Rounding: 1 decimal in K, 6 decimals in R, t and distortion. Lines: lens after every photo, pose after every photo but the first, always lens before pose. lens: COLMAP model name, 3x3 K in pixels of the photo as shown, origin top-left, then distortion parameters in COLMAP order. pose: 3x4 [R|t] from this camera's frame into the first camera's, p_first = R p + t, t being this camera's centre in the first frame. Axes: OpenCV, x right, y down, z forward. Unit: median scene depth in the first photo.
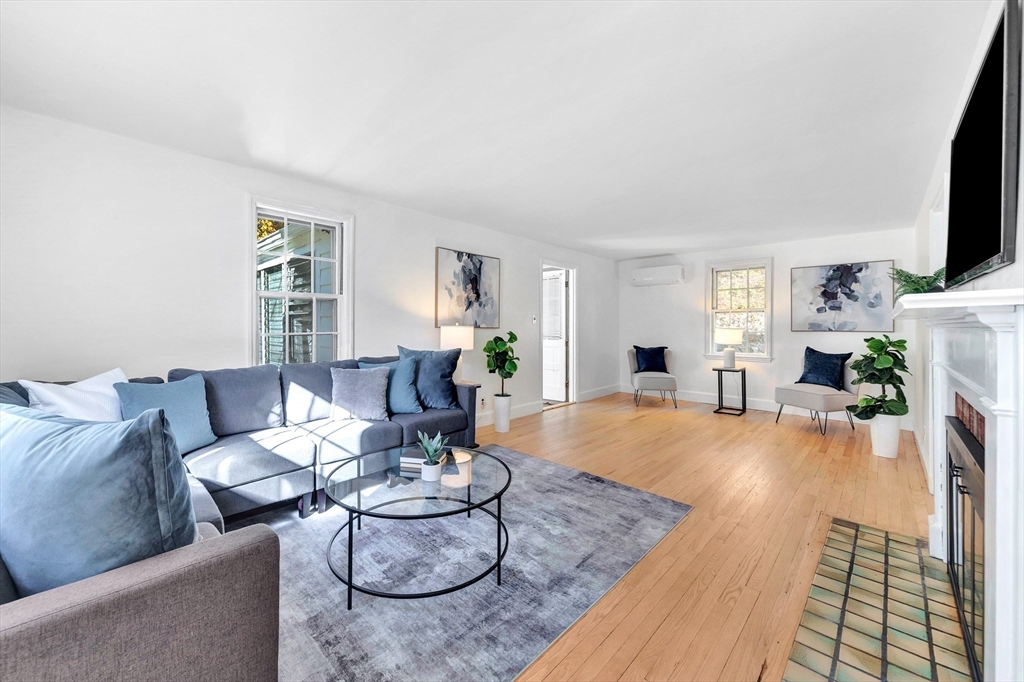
lens RADIAL K [[399.1, 0, 505.8], [0, 399.1, 329.8], [0, 0, 1]] dist [0.047982, -0.000163]
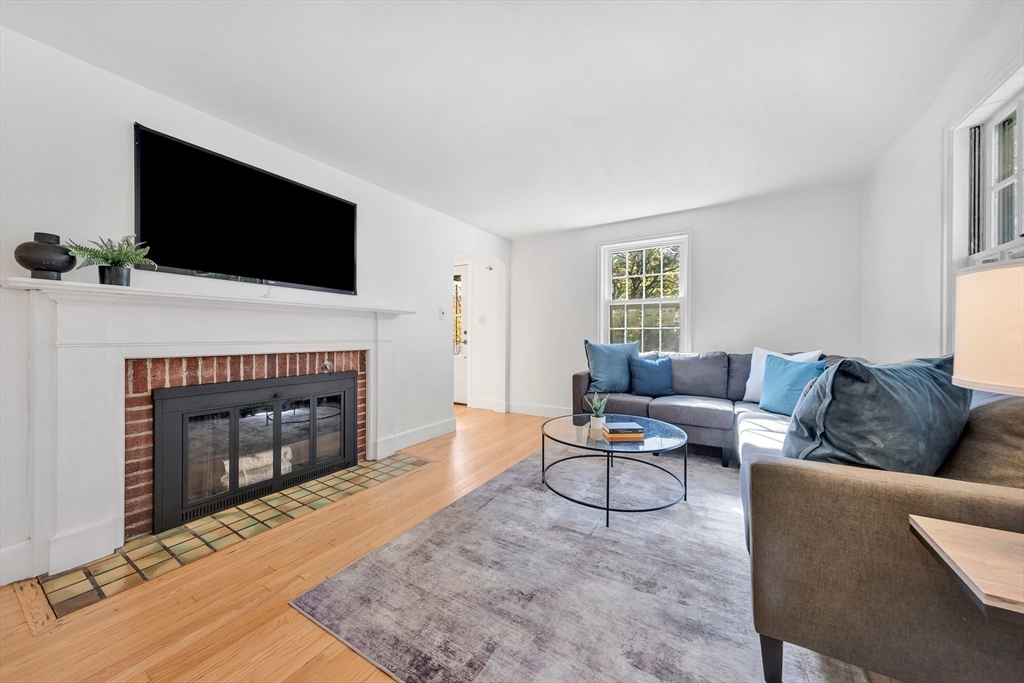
lens RADIAL K [[399.1, 0, 505.8], [0, 399.1, 330.3], [0, 0, 1]] dist [0.047982, -0.000163]
pose [[-0.986681, -0.012790, -0.162162, 0.287775], [-0.011871, 0.999907, -0.006639, 0.039623], [0.162232, -0.004626, -0.986742, 1.885593]]
